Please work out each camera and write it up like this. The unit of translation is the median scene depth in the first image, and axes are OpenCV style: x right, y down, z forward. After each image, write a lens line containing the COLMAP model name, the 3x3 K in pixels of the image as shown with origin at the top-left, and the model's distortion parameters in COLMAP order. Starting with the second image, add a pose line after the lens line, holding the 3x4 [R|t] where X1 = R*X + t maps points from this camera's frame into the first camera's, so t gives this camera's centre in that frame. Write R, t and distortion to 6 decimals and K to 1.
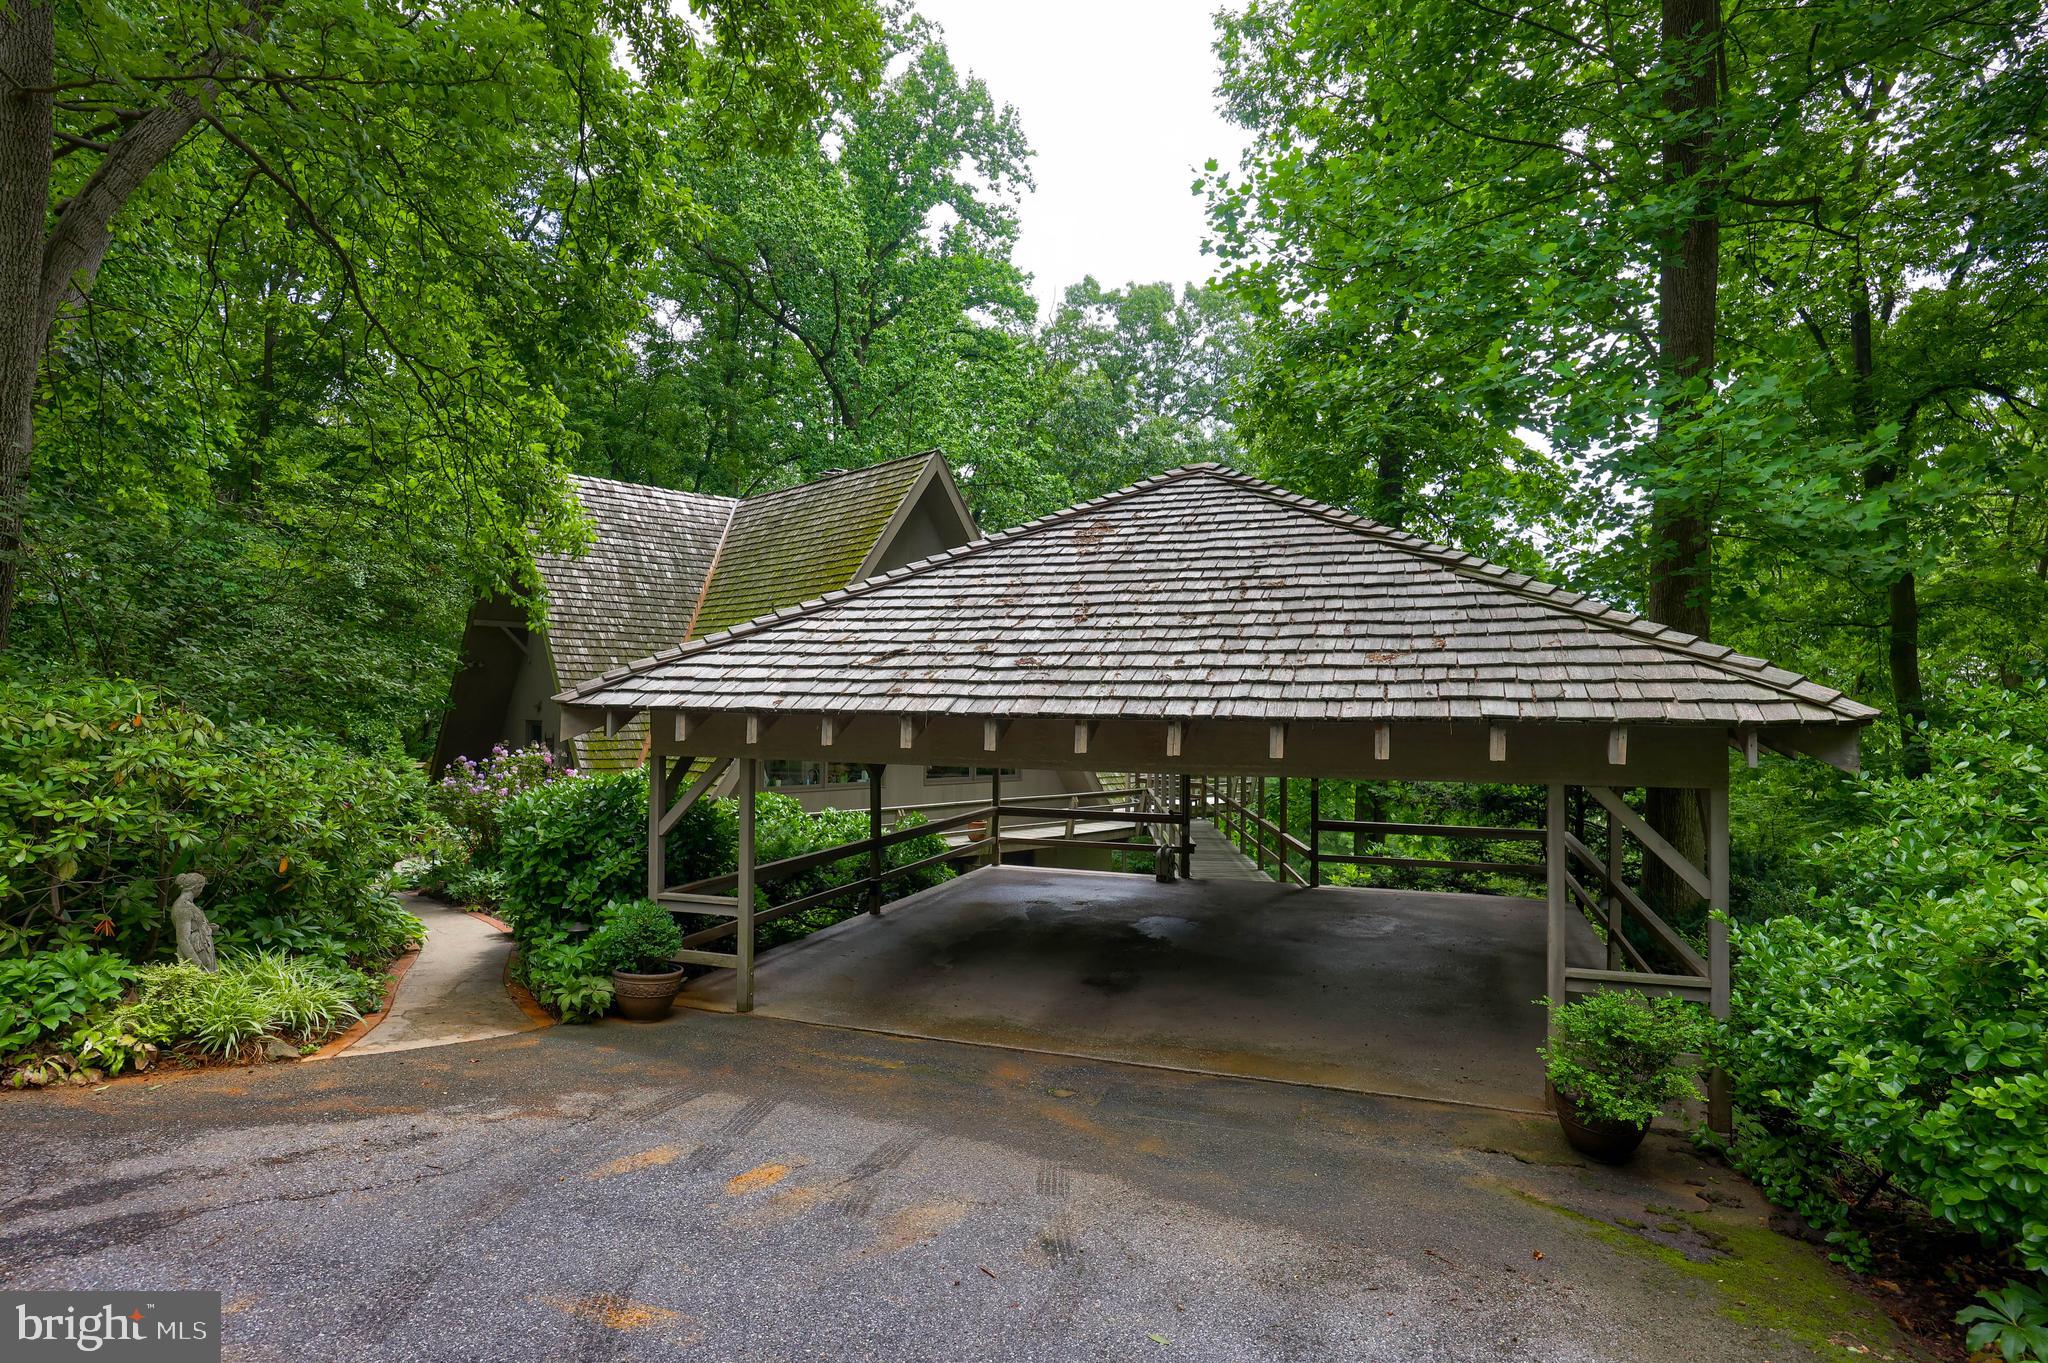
lens RADIAL K [[1102.4, 0, 1025.1], [0, 1102.4, 680.2], [0, 0, 1]] dist [-0.003486, -0.000628]
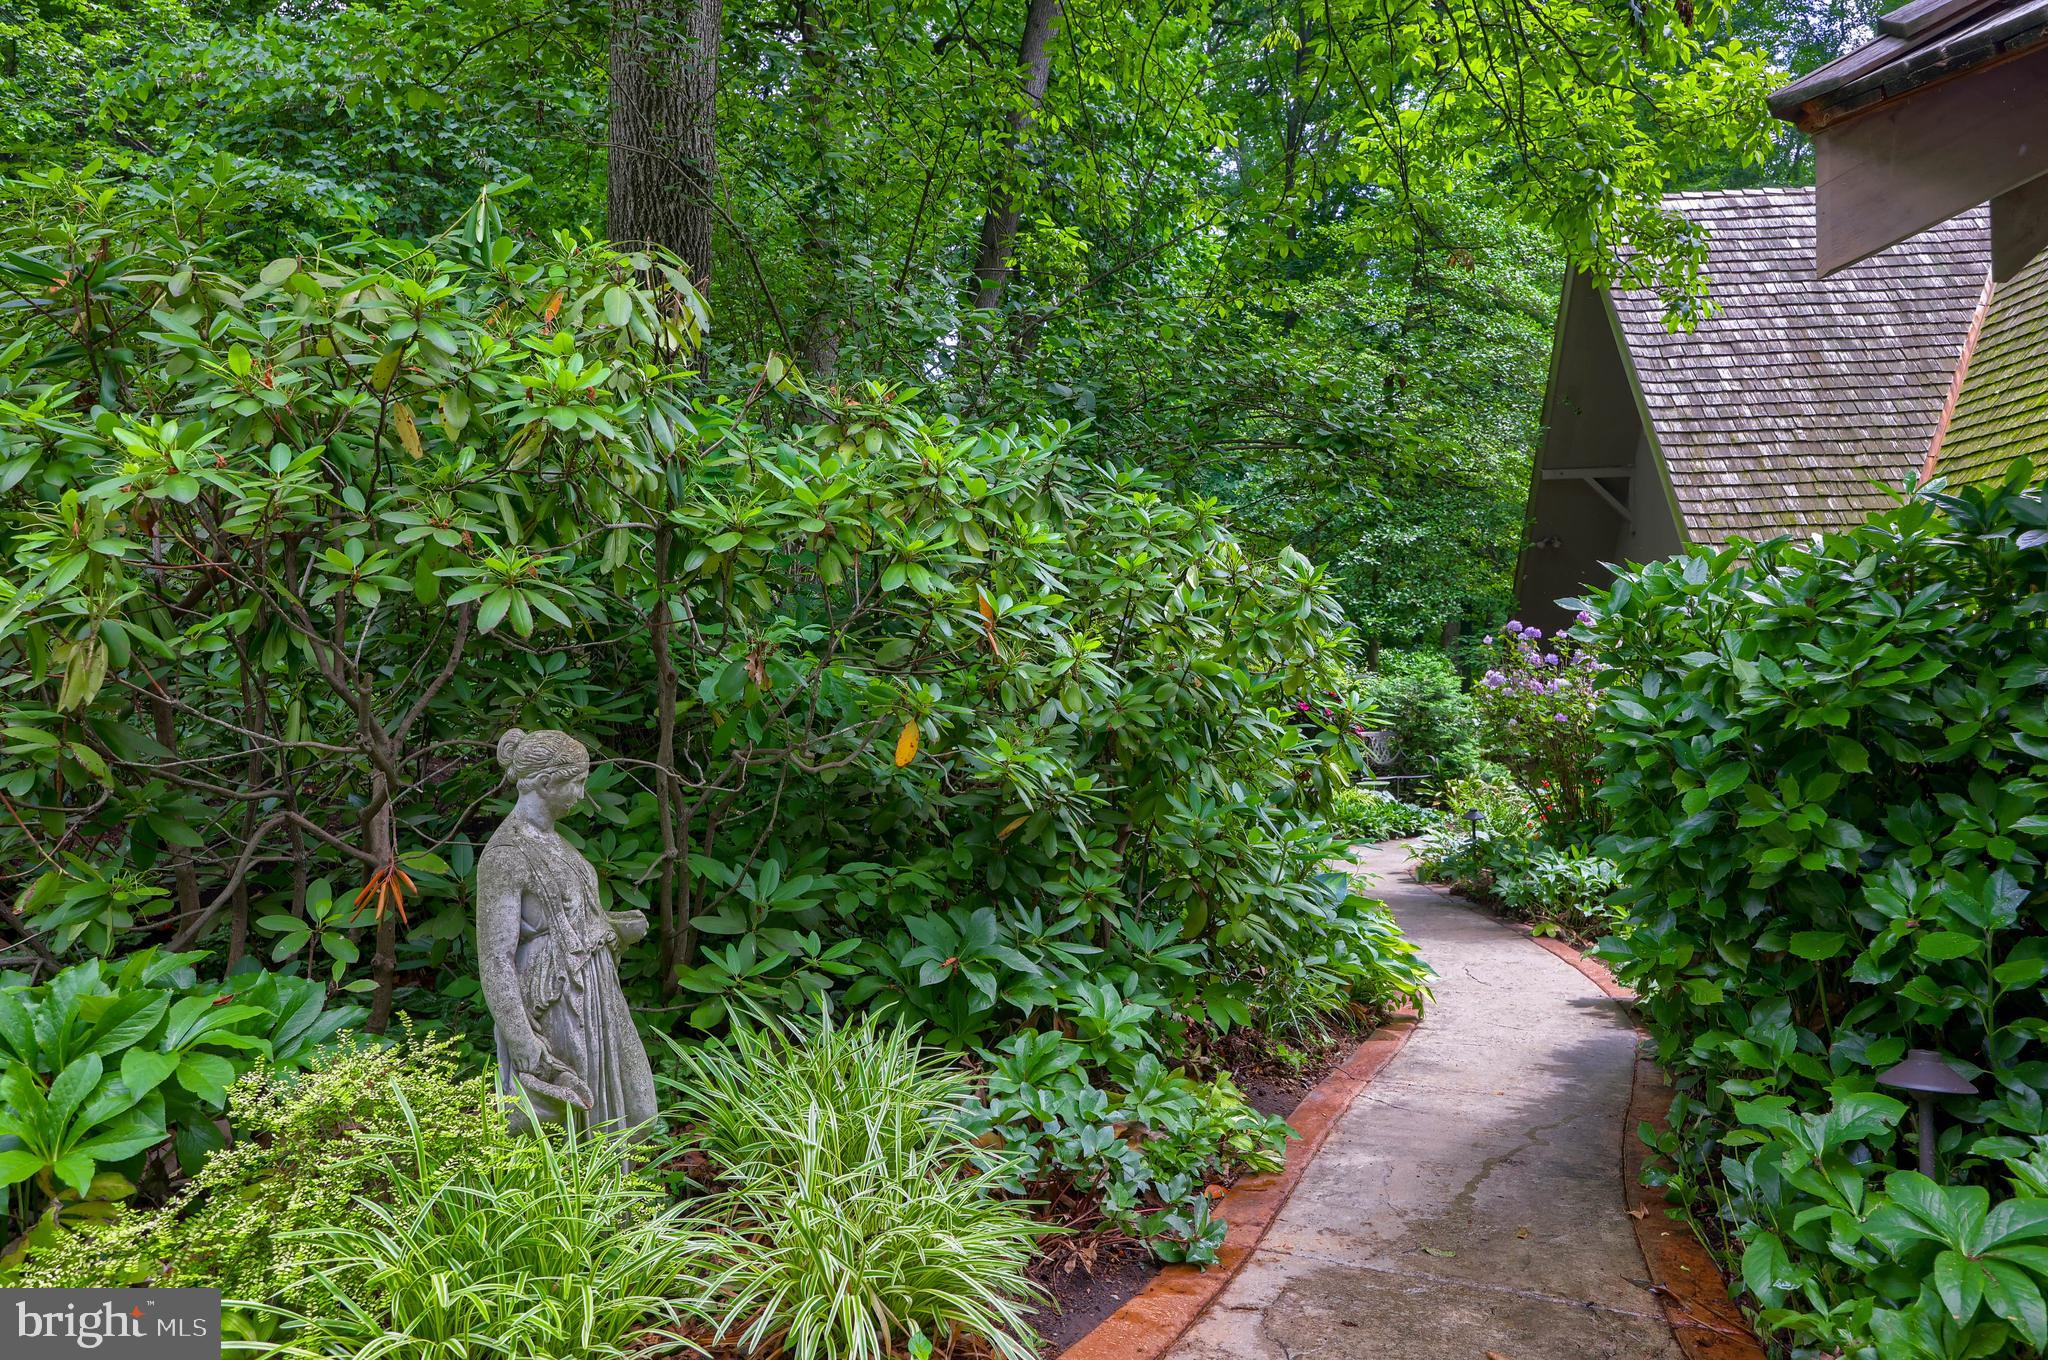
lens RADIAL K [[1412.8, 0, 1019.2], [0, 1412.8, 679.1], [0, 0, 1]] dist [0.005375, 0.002109]
pose [[0.674487, -0.028321, -0.737744, -0.191224], [0.050276, 0.998706, 0.007627, 0.078893], [0.736573, -0.042235, 0.675038, 0.402799]]
